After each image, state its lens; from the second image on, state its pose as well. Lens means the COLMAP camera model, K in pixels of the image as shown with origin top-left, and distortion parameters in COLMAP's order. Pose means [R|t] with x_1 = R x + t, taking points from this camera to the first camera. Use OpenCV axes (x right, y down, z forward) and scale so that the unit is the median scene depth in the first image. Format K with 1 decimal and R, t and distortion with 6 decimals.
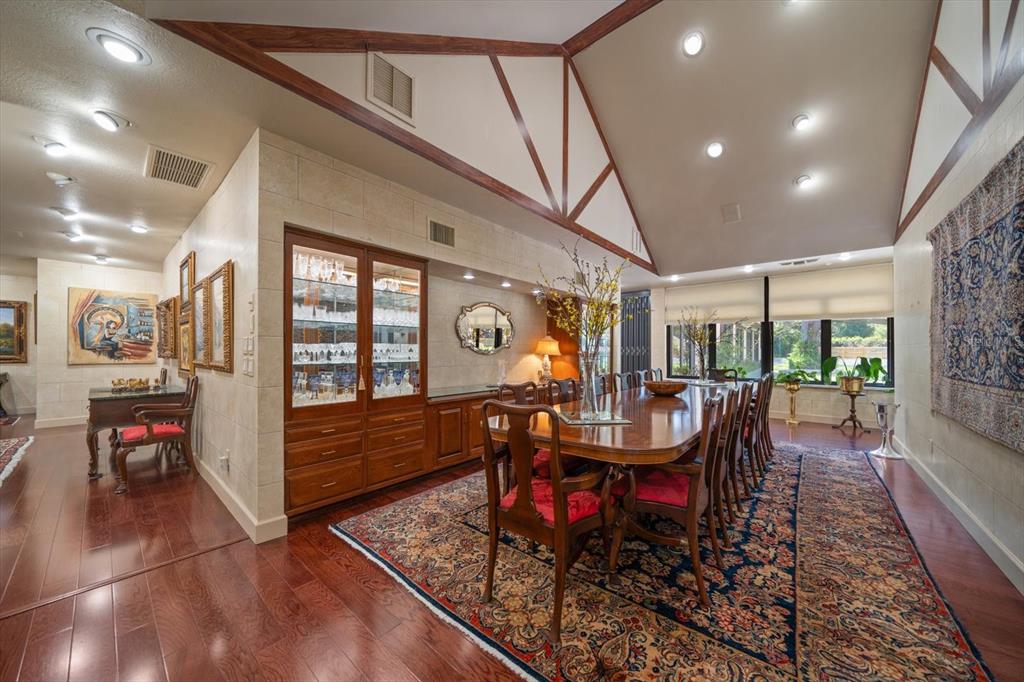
lens RADIAL K [[352.3, 0, 515.6], [0, 352.3, 350.1], [0, 0, 1]] dist [-0.000271, 0.000129]
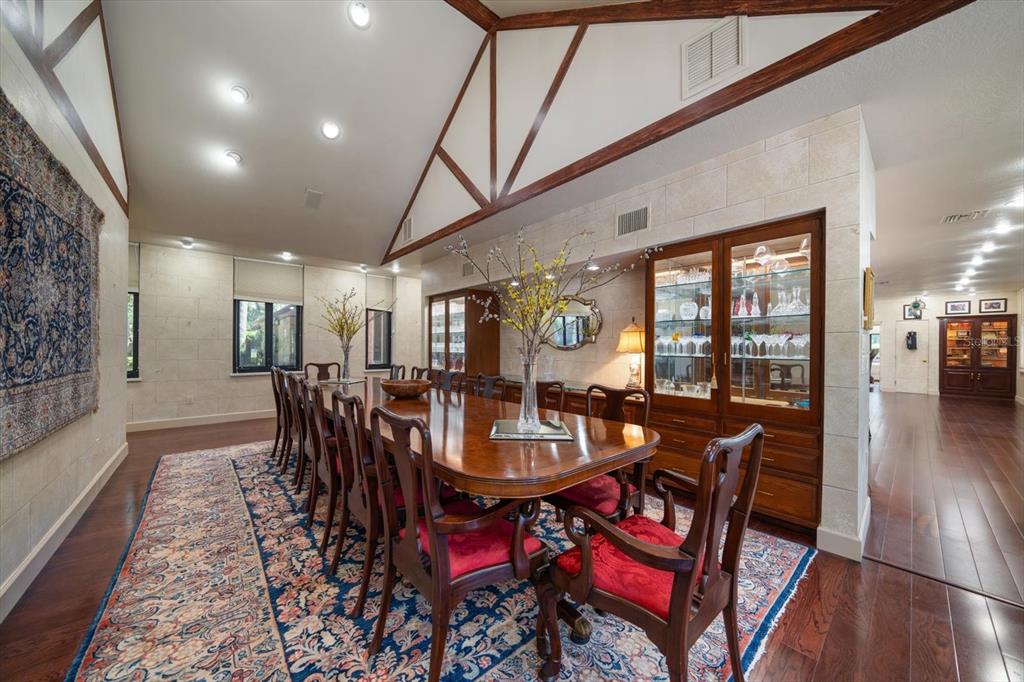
lens RADIAL K [[352.3, 0, 517.0], [0, 352.3, 343.8], [0, 0, 1]] dist [-0.000271, 0.000129]
pose [[-0.150409, -0.008450, -0.988588, 1.417169], [-0.000681, 0.999964, -0.008444, 0.008114], [0.988624, -0.000597, -0.150409, 1.611443]]
